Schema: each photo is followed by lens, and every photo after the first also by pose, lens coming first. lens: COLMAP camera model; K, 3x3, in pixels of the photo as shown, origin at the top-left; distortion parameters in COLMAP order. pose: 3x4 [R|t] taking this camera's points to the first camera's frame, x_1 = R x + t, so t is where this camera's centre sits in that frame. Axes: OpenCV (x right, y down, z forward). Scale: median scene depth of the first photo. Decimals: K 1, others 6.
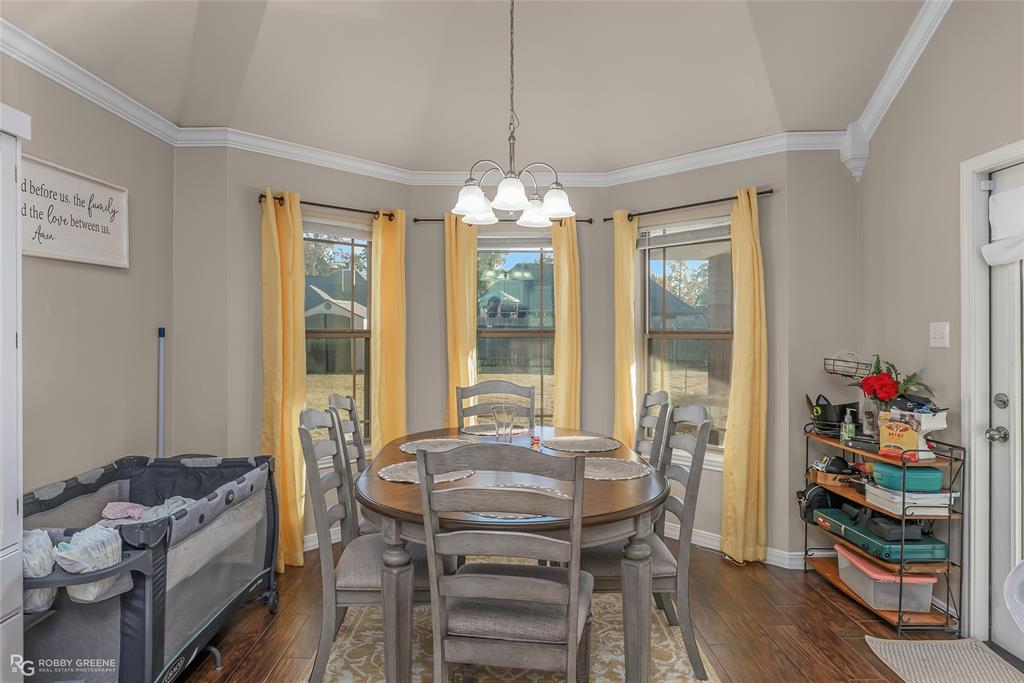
lens RADIAL K [[589.3, 0, 508.7], [0, 589.3, 328.0], [0, 0, 1]] dist [-0.007974, 0.005872]
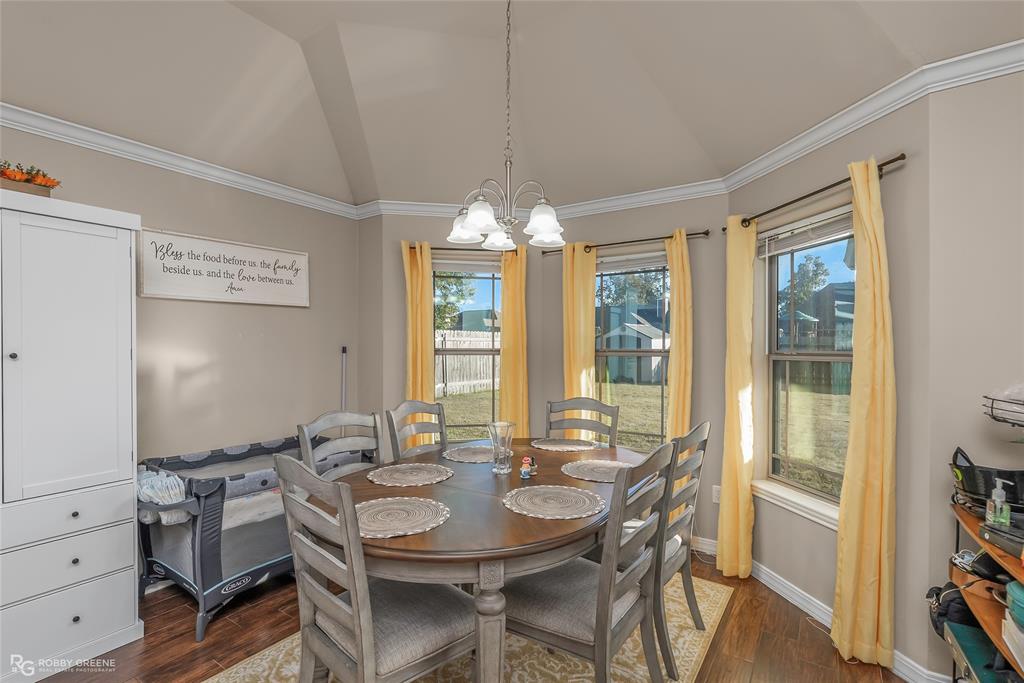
lens RADIAL K [[468.6, 0, 516.4], [0, 468.6, 349.5], [0, 0, 1]] dist [-0.008494, 0.001153]
pose [[0.822717, 0.005738, -0.568422, 0.488595], [-0.002016, 0.999972, 0.007177, -0.002533], [0.568447, -0.004758, 0.822706, 0.342684]]
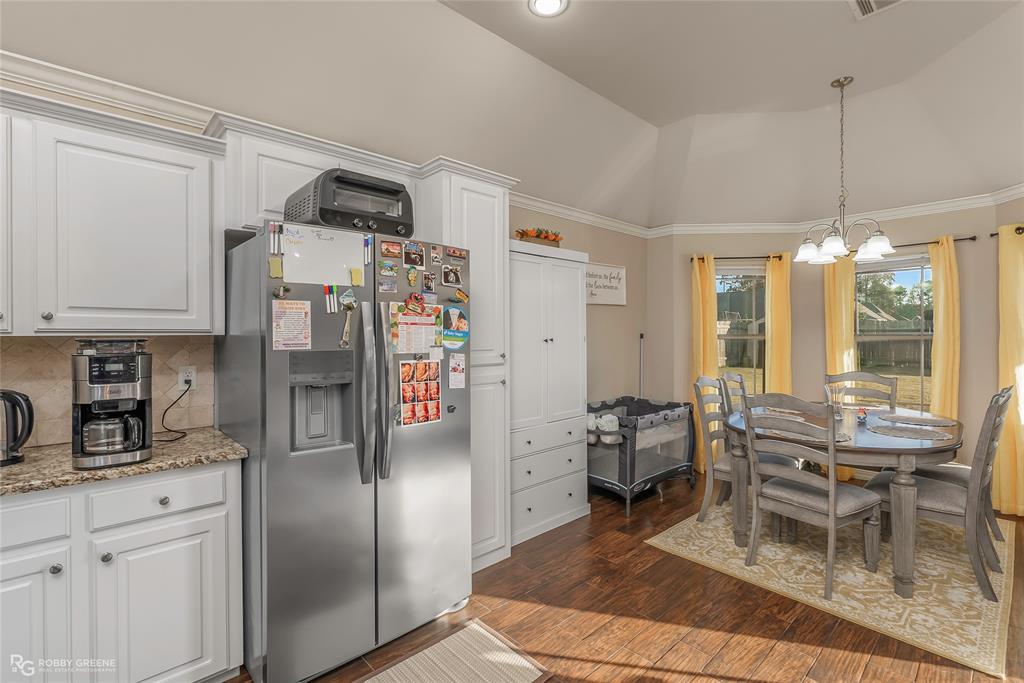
lens RADIAL K [[468.6, 0, 516.7], [0, 468.6, 336.5], [0, 0, 1]] dist [-0.008494, 0.001153]
pose [[0.668662, -0.000344, -0.743567, 0.338262], [0.006185, 0.999968, 0.005100, -0.001669], [0.743541, -0.008010, 0.668642, -0.409765]]
